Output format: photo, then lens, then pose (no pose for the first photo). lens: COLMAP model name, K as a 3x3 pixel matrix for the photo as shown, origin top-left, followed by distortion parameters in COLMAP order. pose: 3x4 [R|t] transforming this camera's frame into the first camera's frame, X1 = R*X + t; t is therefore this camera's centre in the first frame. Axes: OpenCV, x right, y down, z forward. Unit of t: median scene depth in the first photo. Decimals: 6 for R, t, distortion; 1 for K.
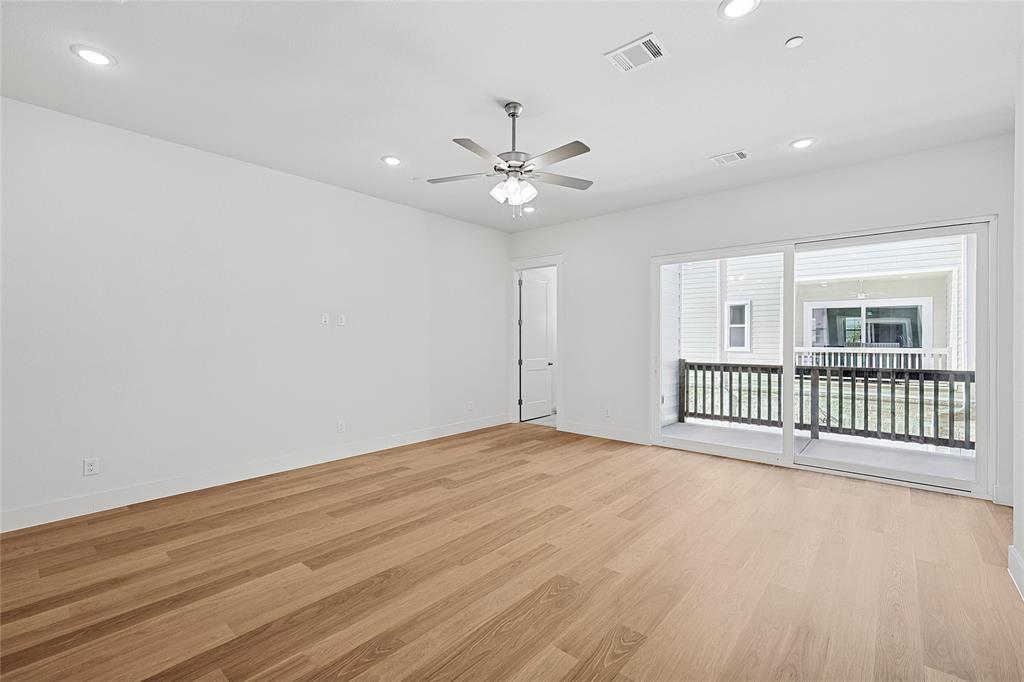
lens RADIAL K [[449.9, 0, 509.0], [0, 449.9, 339.7], [0, 0, 1]] dist [0.001039, 0.001070]
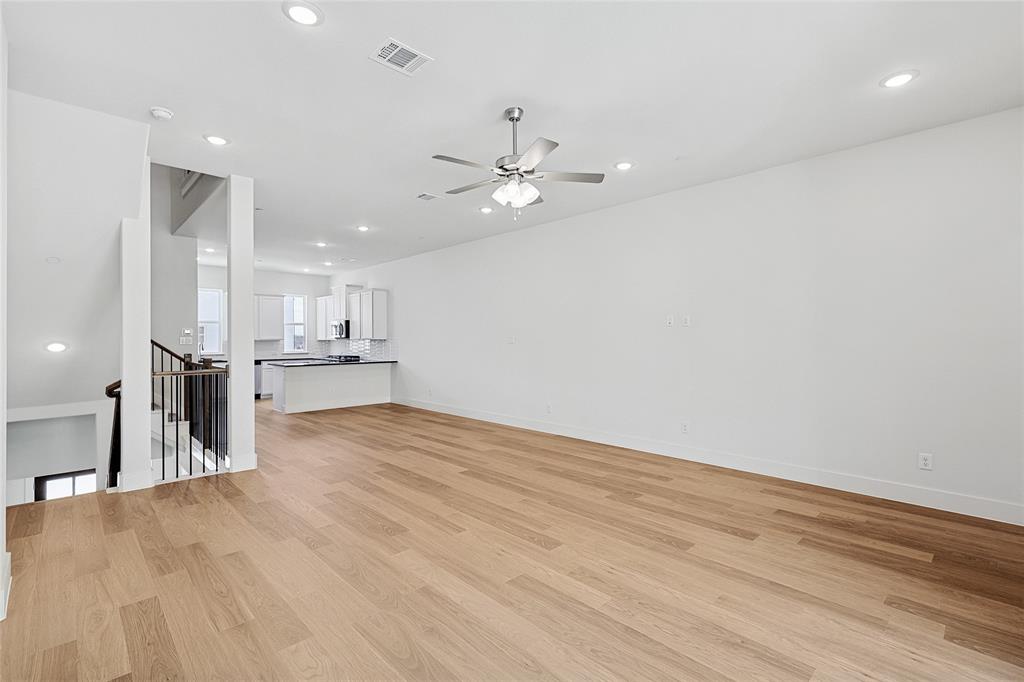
lens RADIAL K [[467.4, 0, 516.9], [0, 467.4, 342.4], [0, 0, 1]] dist [0.004263, 0.000084]
pose [[-0.089355, 0.005848, -0.995983, 0.840440], [-0.003433, 0.999975, 0.006179, -0.000882], [0.995994, 0.003972, -0.089332, 0.870975]]
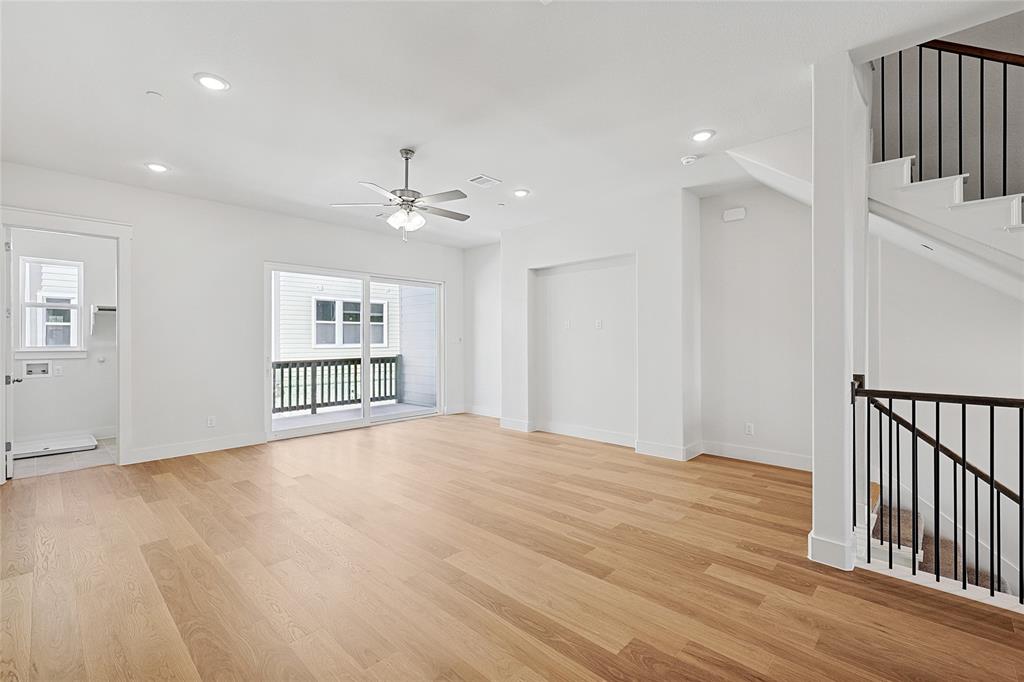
lens RADIAL K [[449.9, 0, 521.4], [0, 449.9, 339.3], [0, 0, 1]] dist [0.001039, 0.001070]
pose [[0.026310, -0.001979, 0.999652, -0.963658], [0.004232, 0.999989, 0.001868, -0.003851], [-0.999645, 0.004181, 0.026318, 0.518161]]
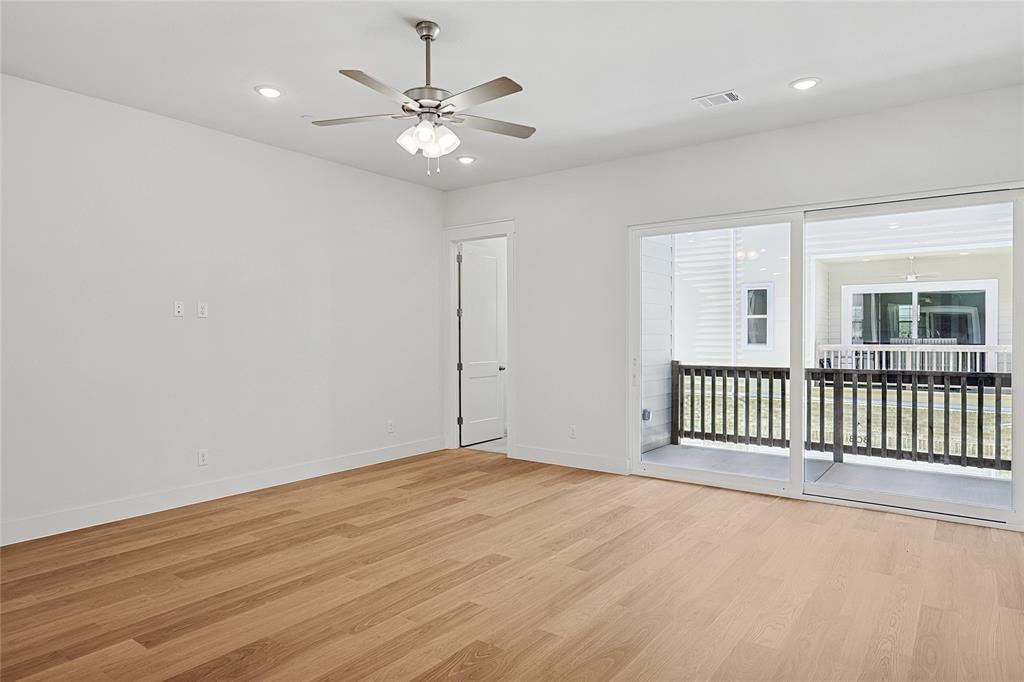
lens RADIAL K [[623.3, 0, 510.2], [0, 623.3, 338.3], [0, 0, 1]] dist [0.003998, -0.002514]
pose [[0.997167, -0.003998, 0.075113, 0.053265], [0.003737, 0.999986, 0.003619, 0.000329], [-0.075127, -0.003328, 0.997168, -0.042597]]
